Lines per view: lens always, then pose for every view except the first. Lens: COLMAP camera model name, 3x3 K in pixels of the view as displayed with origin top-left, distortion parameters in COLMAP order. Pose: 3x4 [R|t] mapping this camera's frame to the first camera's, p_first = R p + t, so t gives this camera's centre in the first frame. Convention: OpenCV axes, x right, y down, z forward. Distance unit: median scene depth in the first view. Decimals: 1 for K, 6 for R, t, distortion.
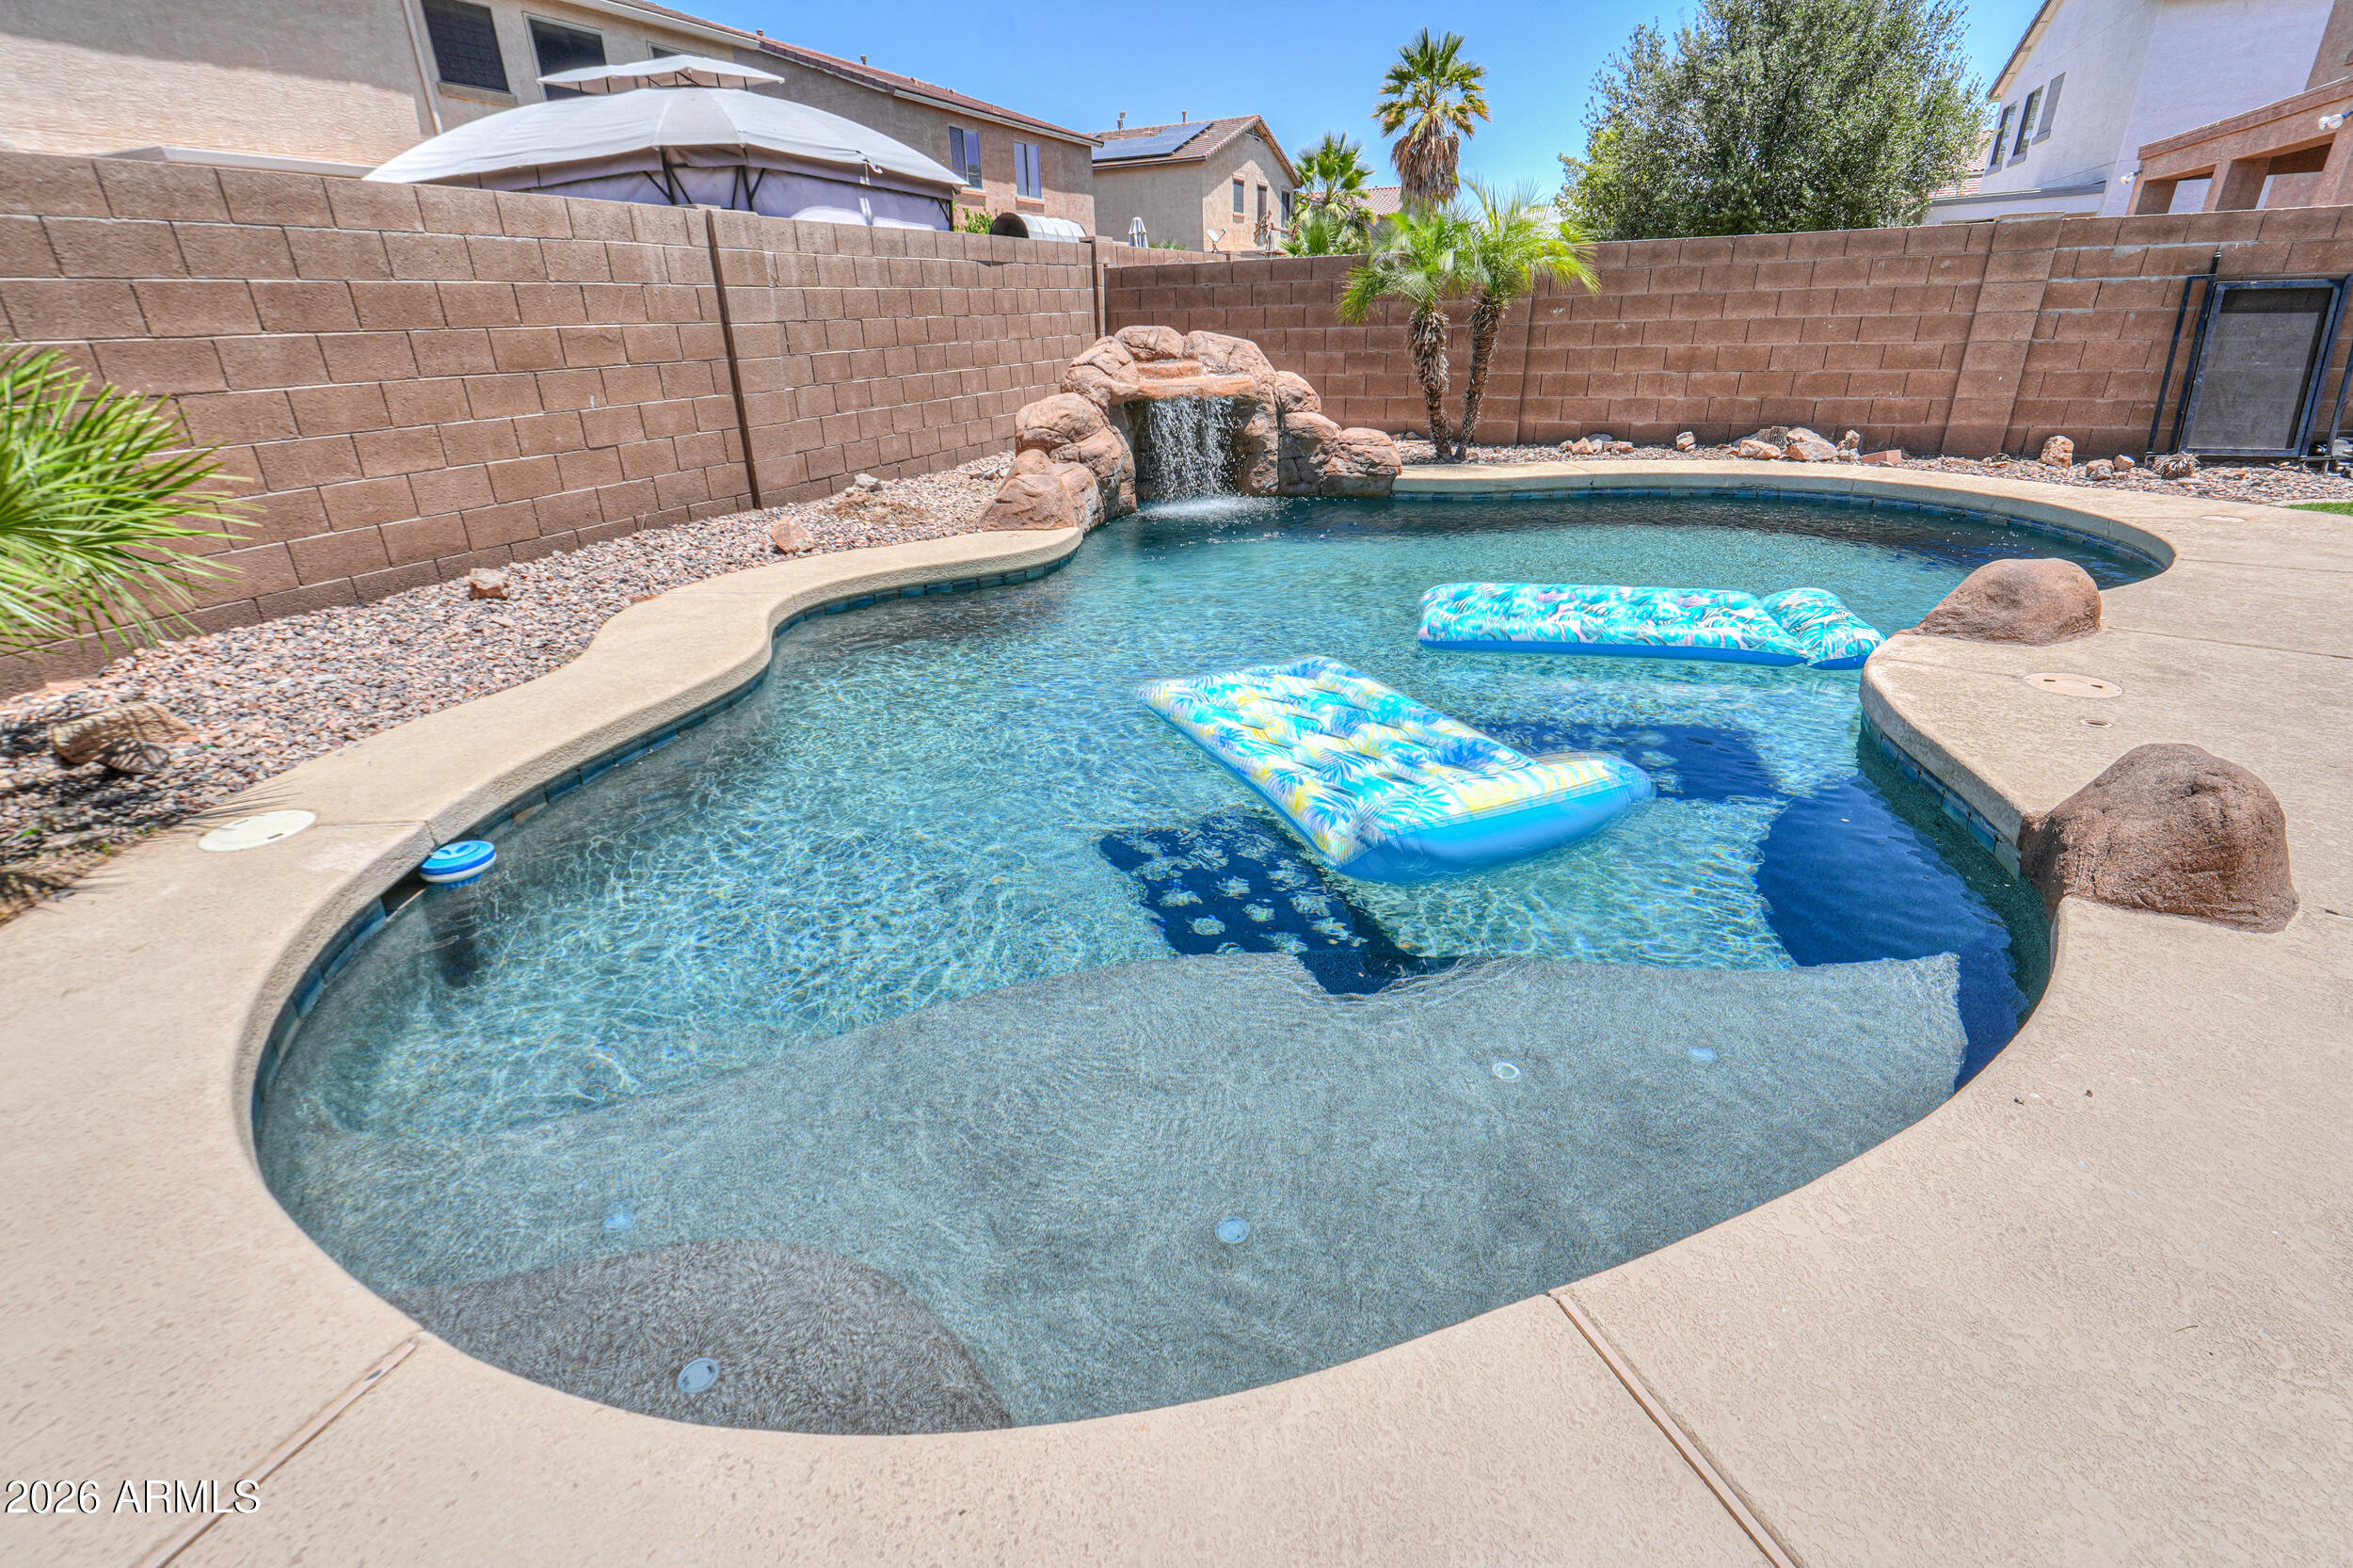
lens RADIAL K [[1042.5, 0, 1167.6], [0, 1042.5, 785.3], [0, 0, 1]] dist [-0.002564, 0.000241]
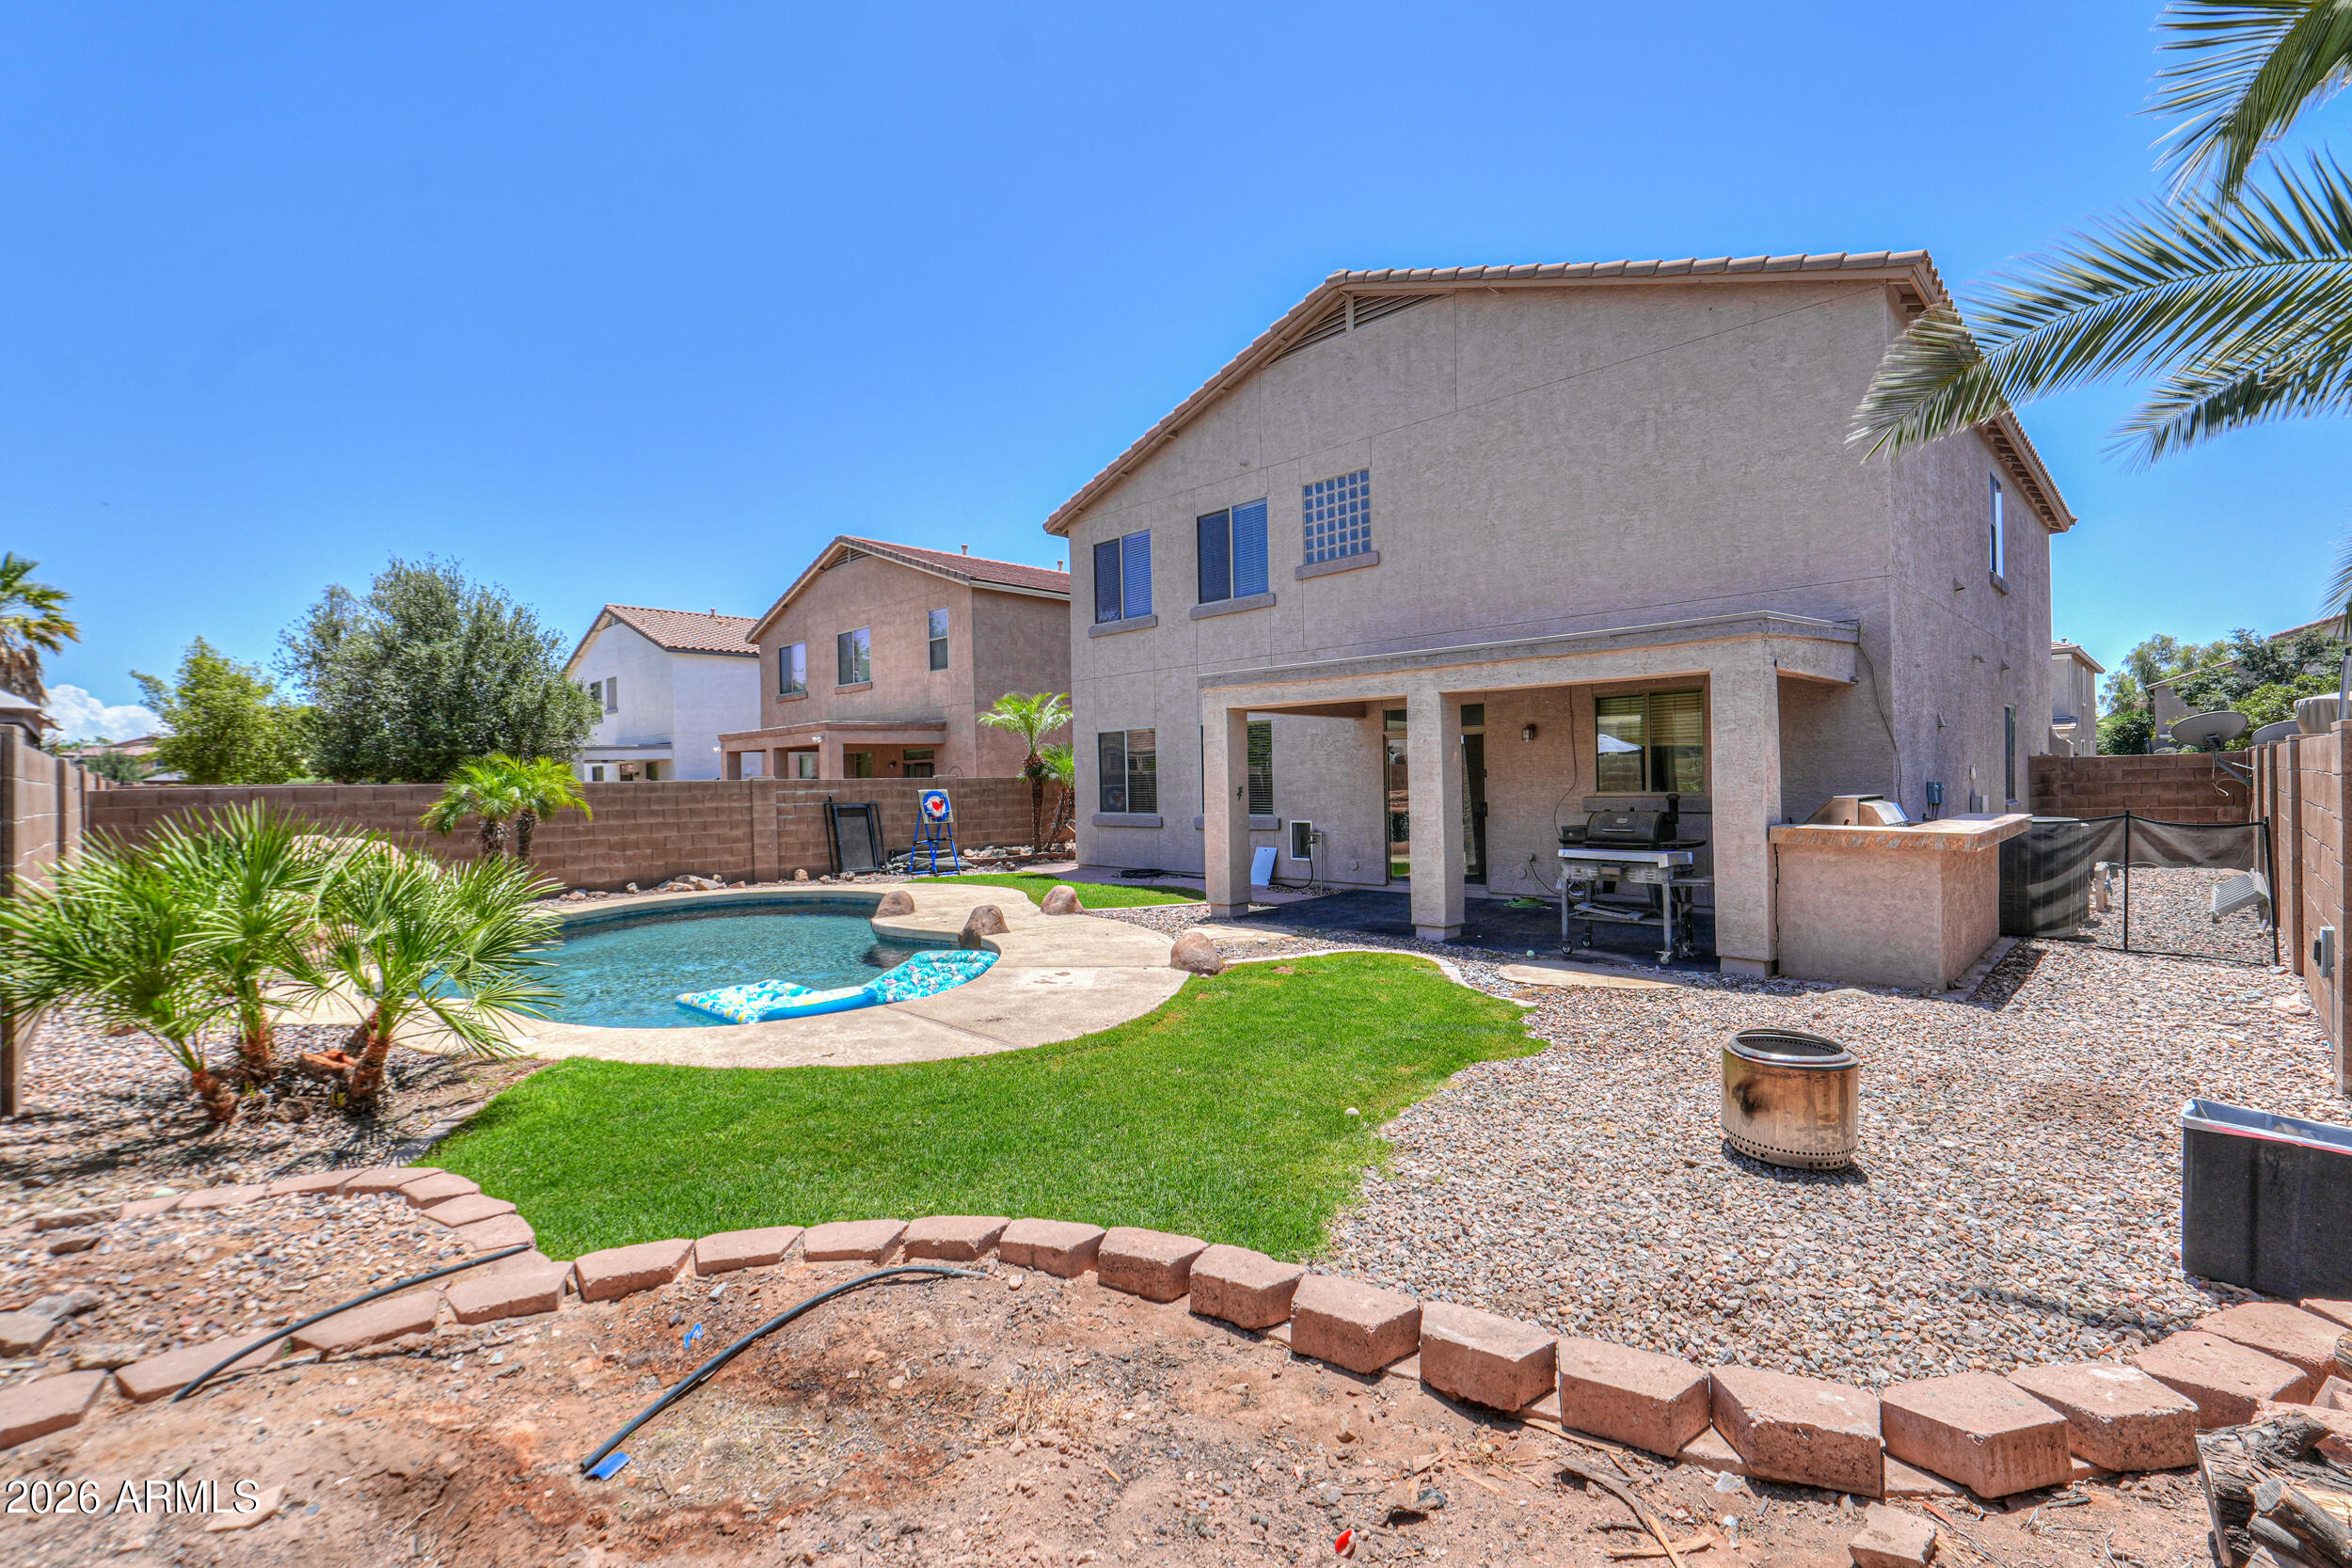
lens RADIAL K [[1042.0, 0, 1176.1], [0, 1042.0, 784.4], [0, 0, 1]] dist [-0.002564, 0.000241]
pose [[0.356332, 0.018664, 0.934173, -0.748054], [0.393739, 0.903695, -0.168243, 0.149125], [-0.847347, 0.427770, 0.314666, -0.354411]]
